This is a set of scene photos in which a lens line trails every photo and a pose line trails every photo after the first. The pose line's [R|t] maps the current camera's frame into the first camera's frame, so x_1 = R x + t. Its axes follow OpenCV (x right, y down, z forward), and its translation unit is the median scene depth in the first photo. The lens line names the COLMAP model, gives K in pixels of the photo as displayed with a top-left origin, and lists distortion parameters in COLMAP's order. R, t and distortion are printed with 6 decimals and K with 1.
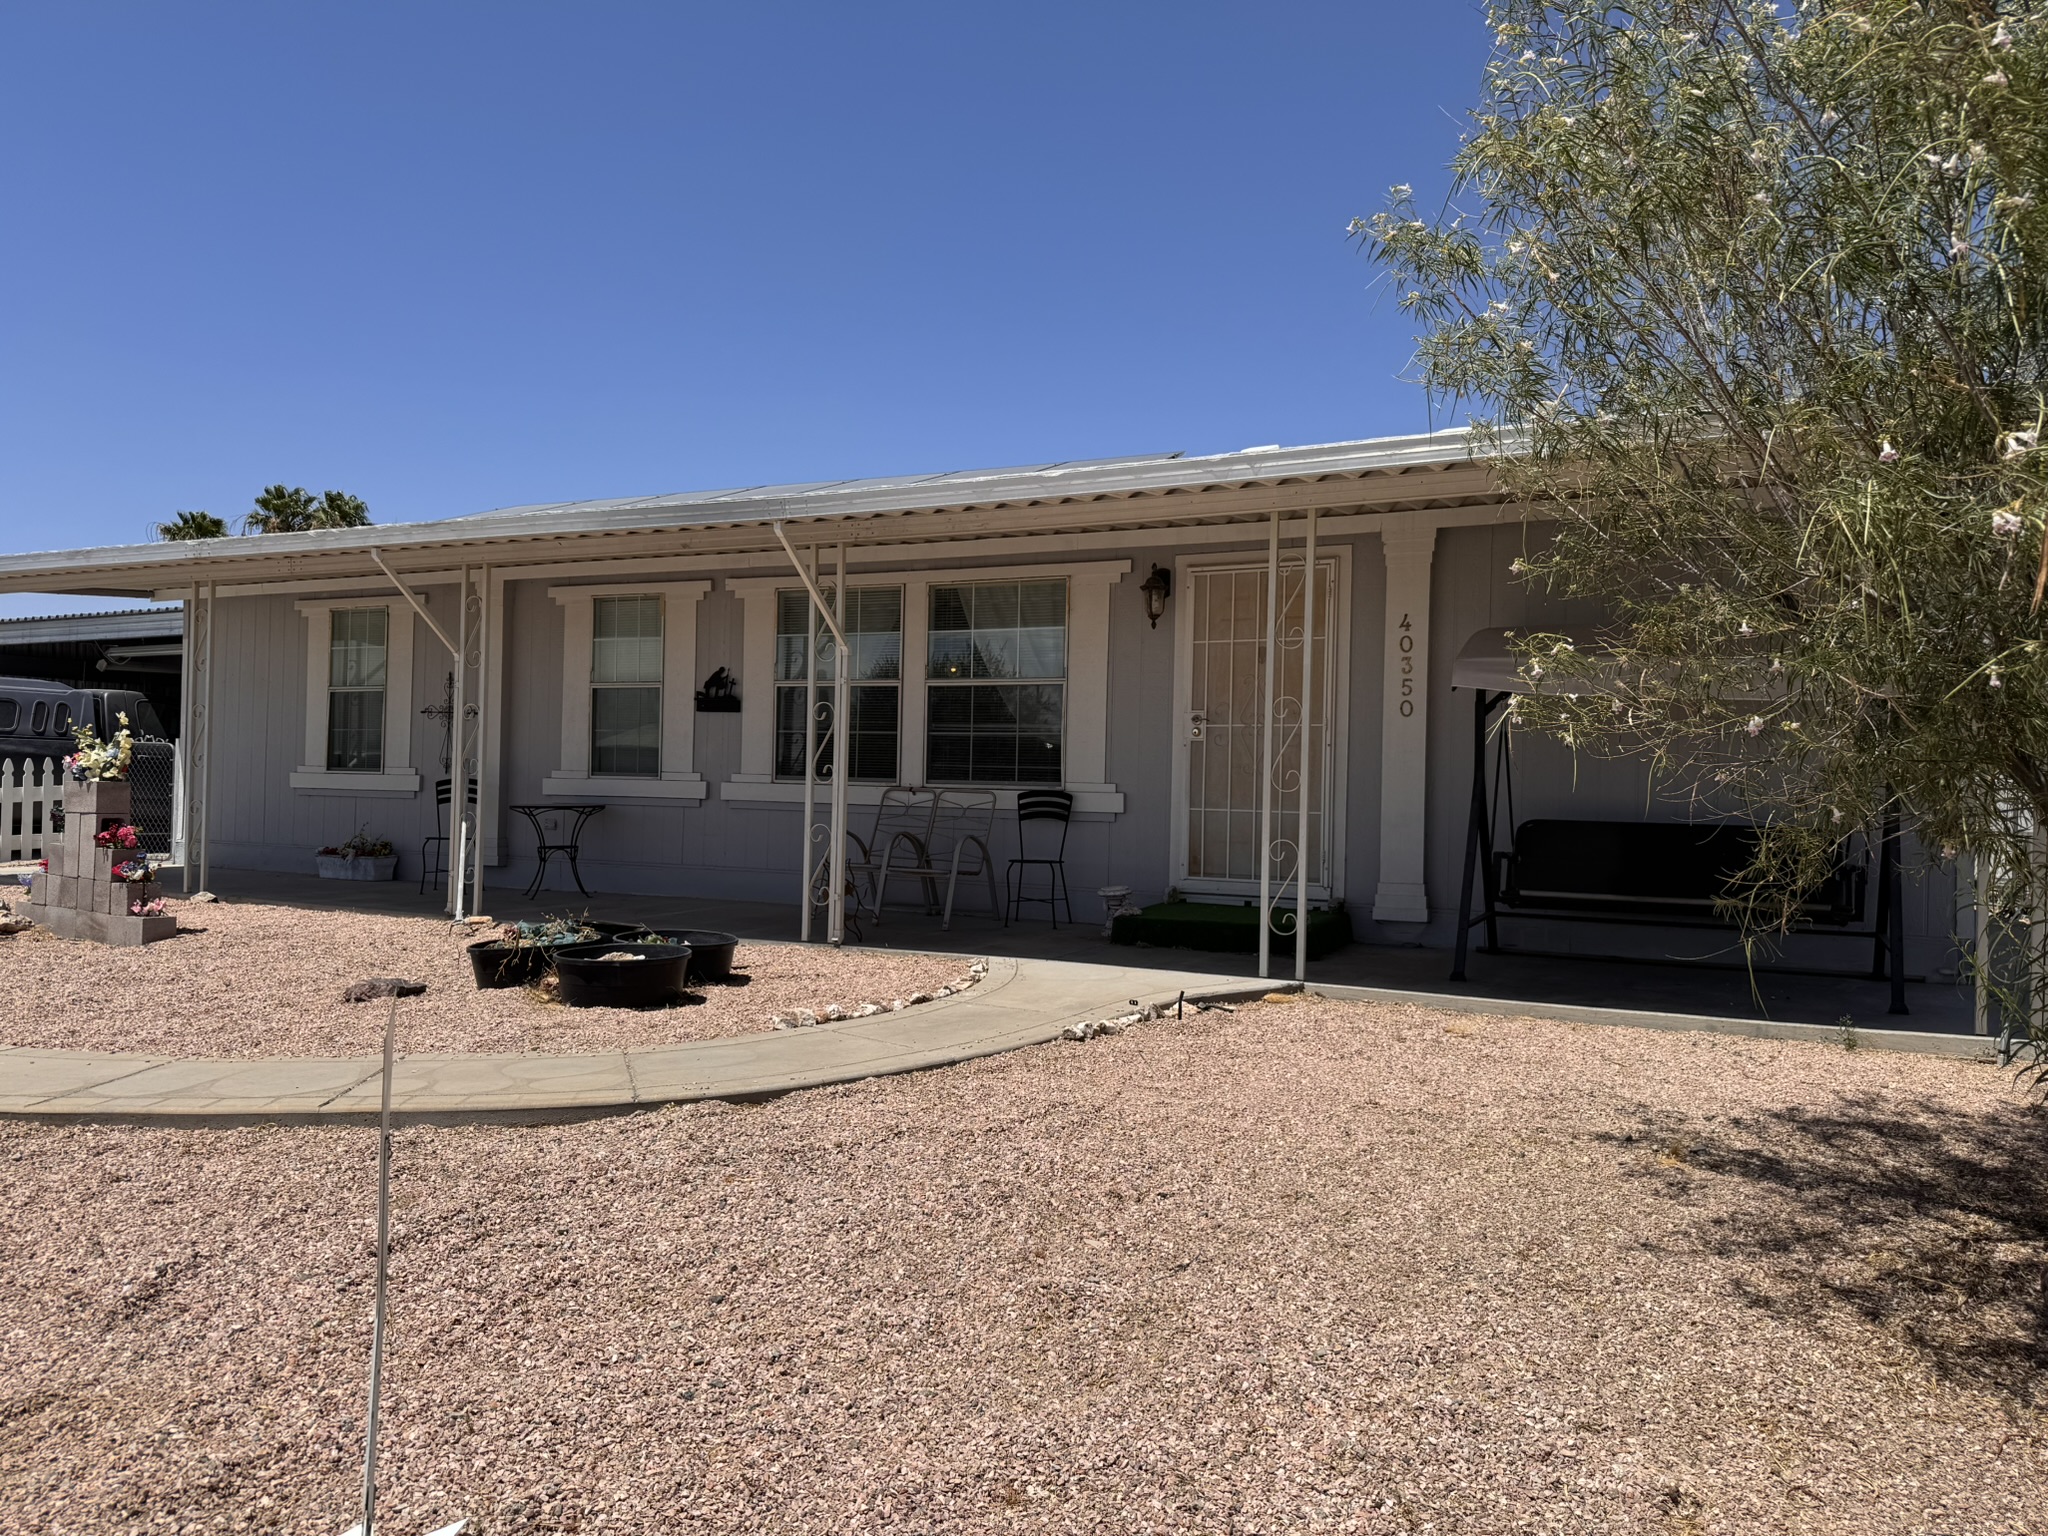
lens RADIAL K [[1452.0, 0, 1032.7], [0, 1452.0, 771.0], [0, 0, 1]] dist [0.067487, -0.067881]
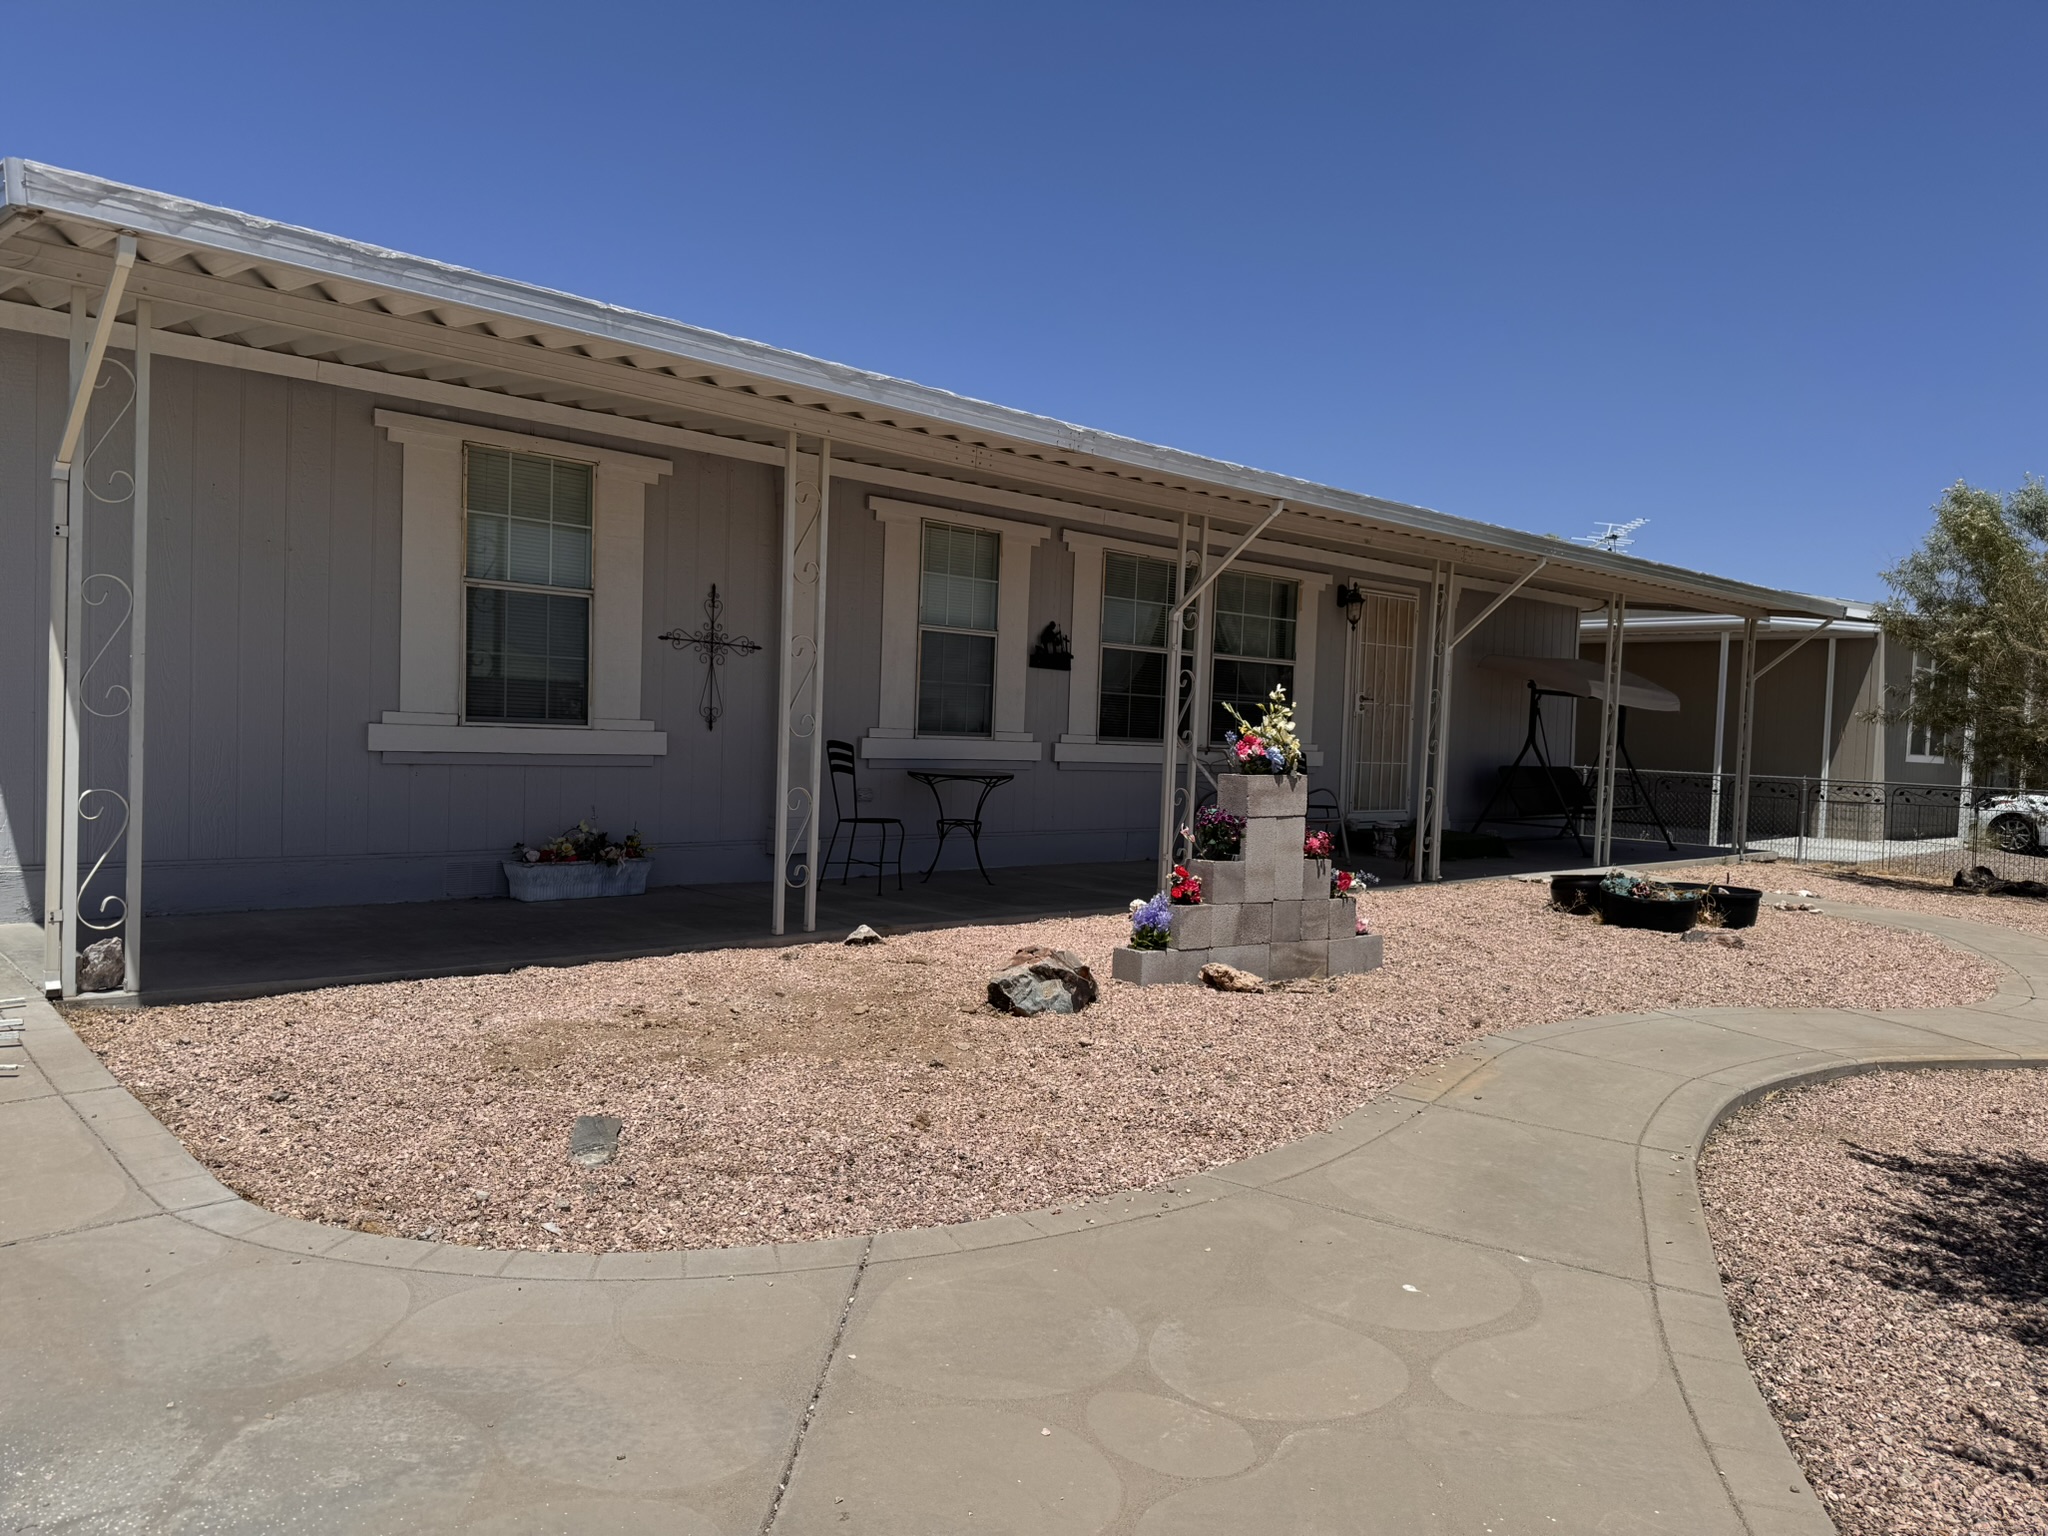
lens RADIAL K [[1452.0, 0, 1019.5], [0, 1452.0, 768.7], [0, 0, 1]] dist [0.067487, -0.067881]
pose [[0.356343, -0.035243, 0.933690, -1.211348], [-0.038274, 0.997899, 0.052273, -0.026372], [-0.933571, -0.054363, 0.354245, 0.749874]]
